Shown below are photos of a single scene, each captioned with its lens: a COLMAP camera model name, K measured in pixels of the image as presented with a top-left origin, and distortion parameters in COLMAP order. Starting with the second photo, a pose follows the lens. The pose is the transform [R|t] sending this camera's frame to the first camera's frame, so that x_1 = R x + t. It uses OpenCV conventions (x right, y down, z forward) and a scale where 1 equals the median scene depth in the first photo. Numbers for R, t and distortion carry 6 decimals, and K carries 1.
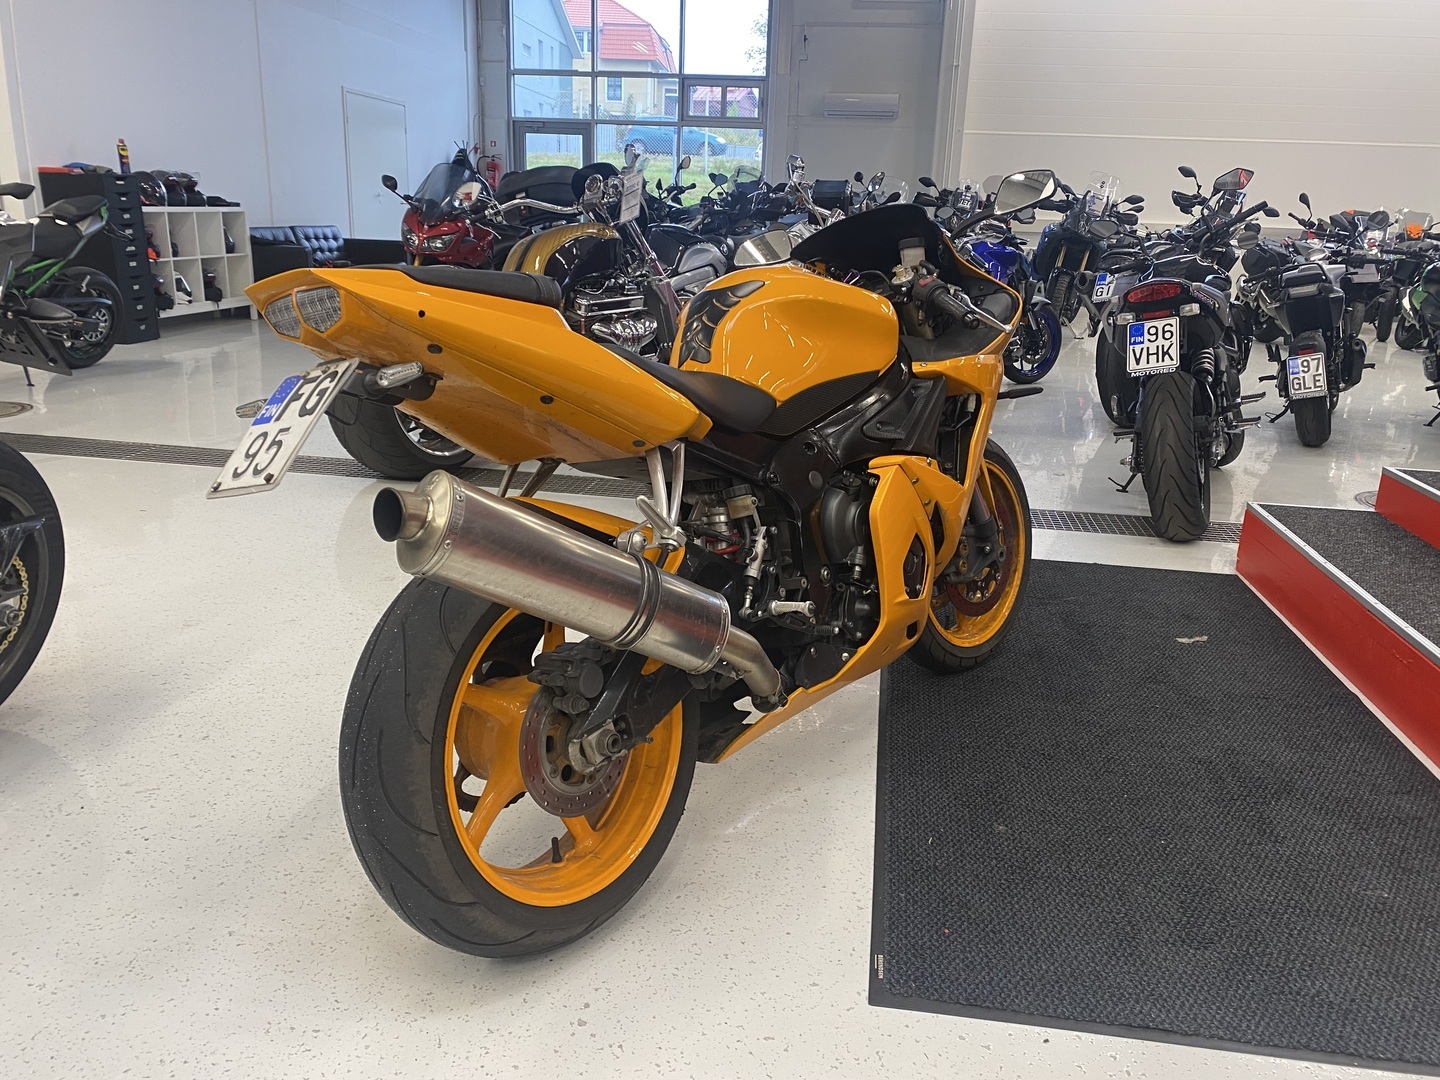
lens RADIAL K [[1081.0, 0, 717.2], [0, 1081.0, 549.6], [0, 0, 1]] dist [0.022818, -0.024811]
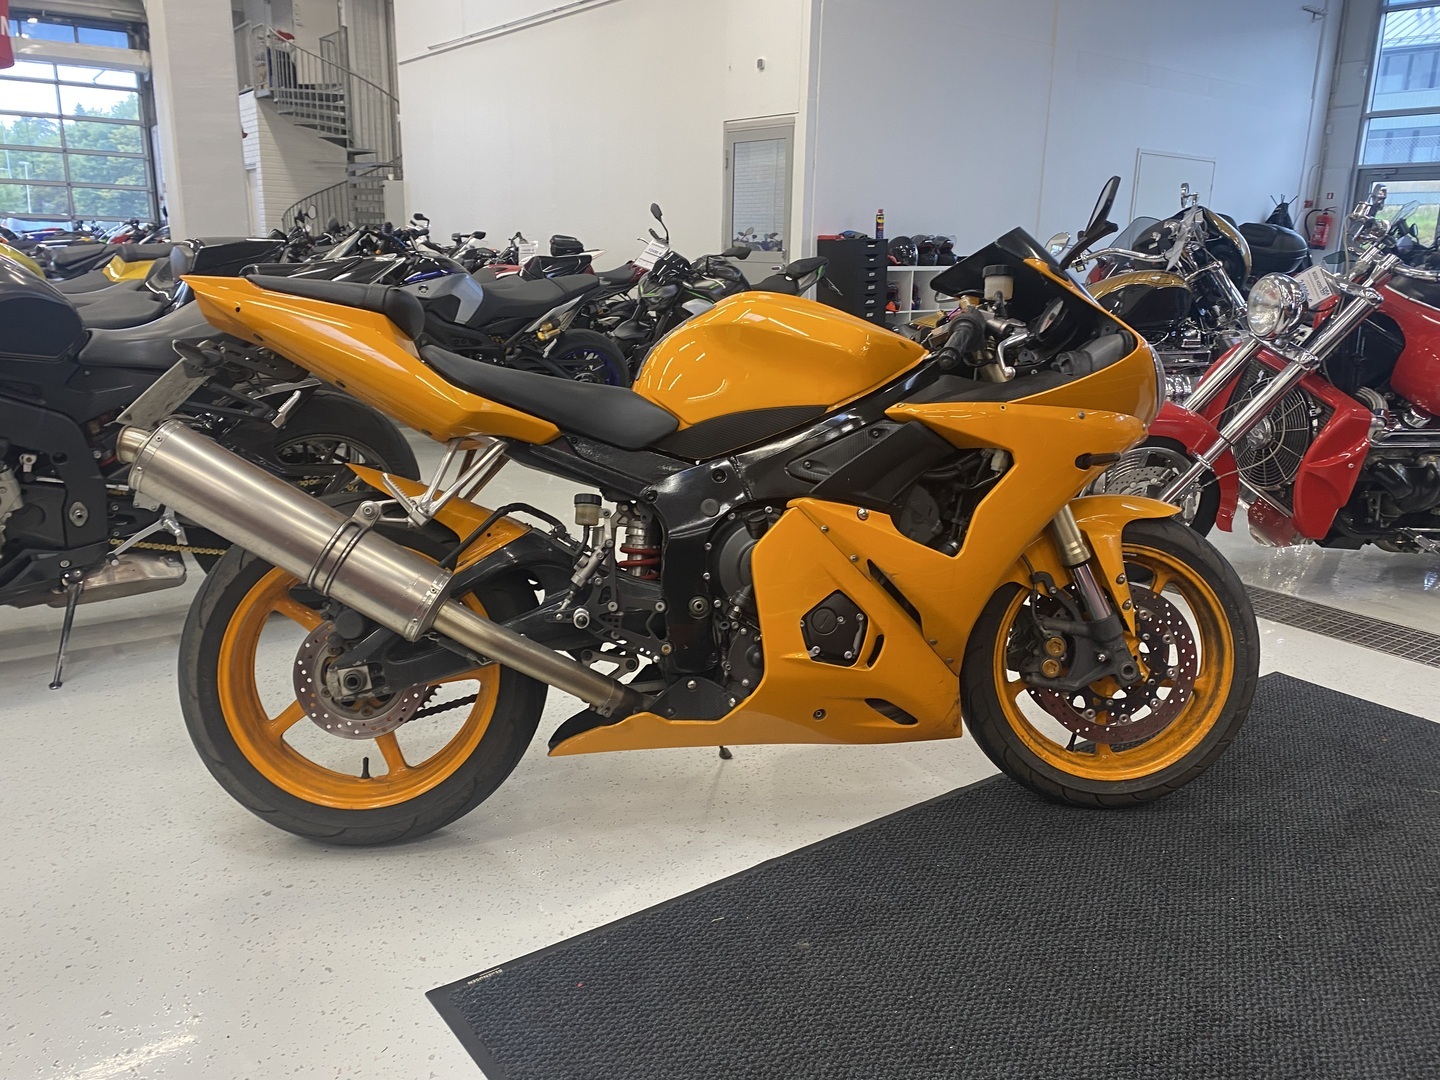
lens RADIAL K [[1081.0, 0, 728.6], [0, 1081.0, 540.9], [0, 0, 1]] dist [0.022818, -0.024811]
pose [[0.720040, 0.159849, -0.675270, 0.180936], [-0.201991, 0.979250, 0.016424, -0.013114], [0.663884, 0.124573, 0.737387, 0.072106]]
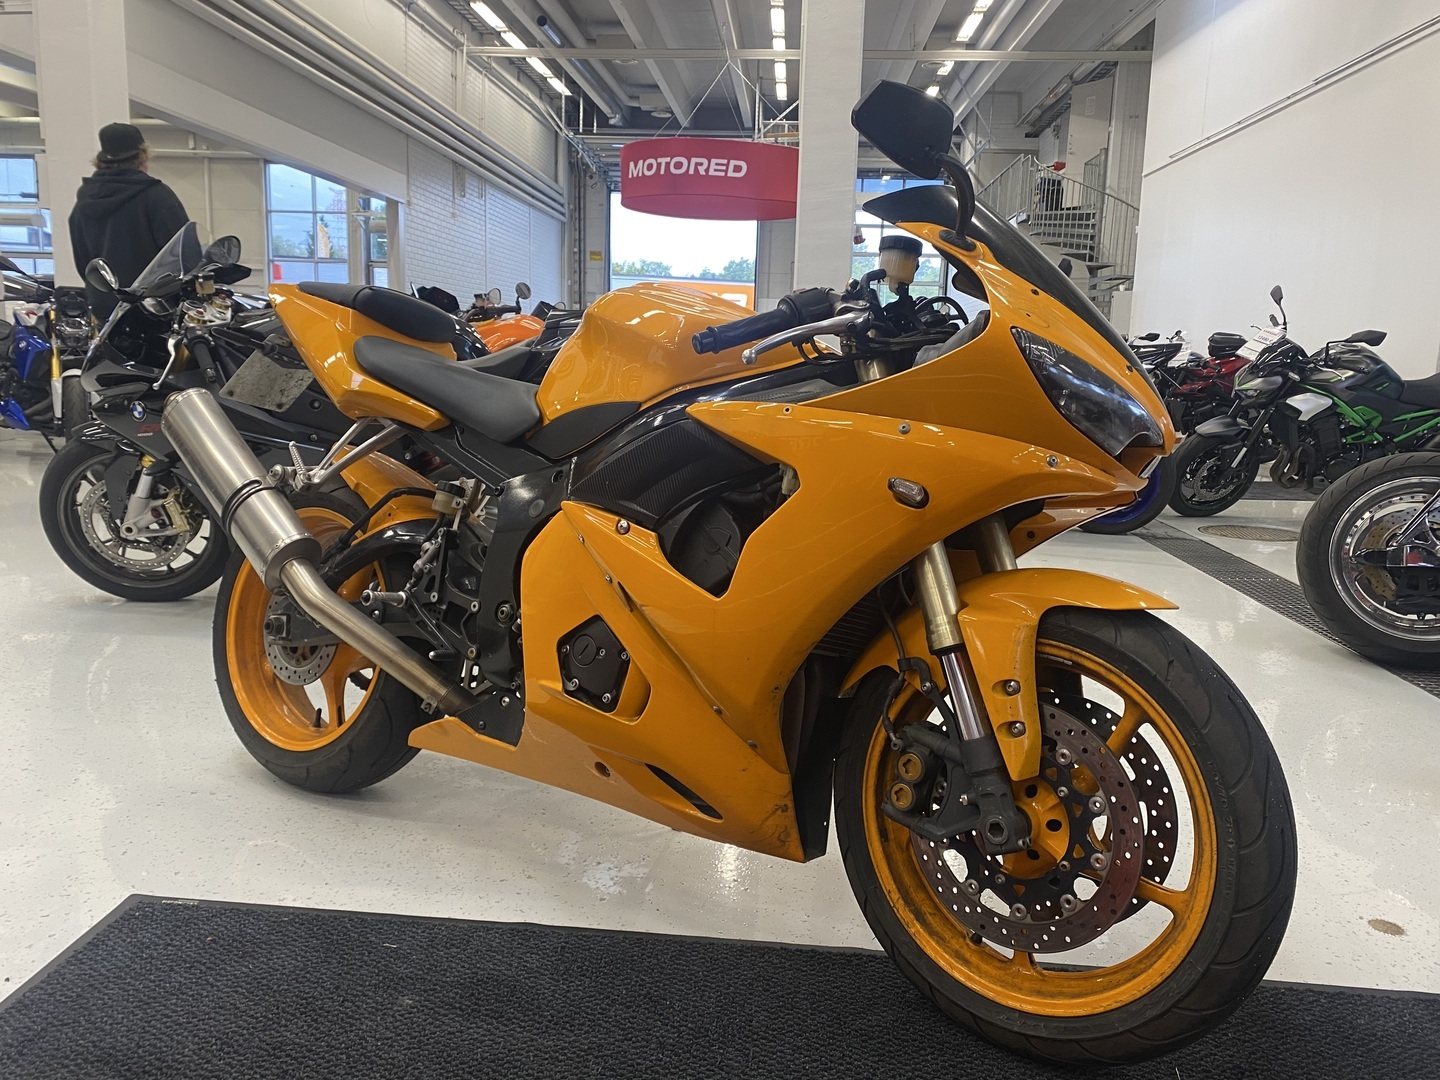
lens RADIAL K [[1081.0, 0, 727.1], [0, 1081.0, 532.2], [0, 0, 1]] dist [0.022818, -0.024811]
pose [[0.096629, 0.128681, -0.986967, 0.233515], [-0.316558, 0.944092, 0.092098, -0.042317], [0.943639, 0.303533, 0.131962, 0.246614]]
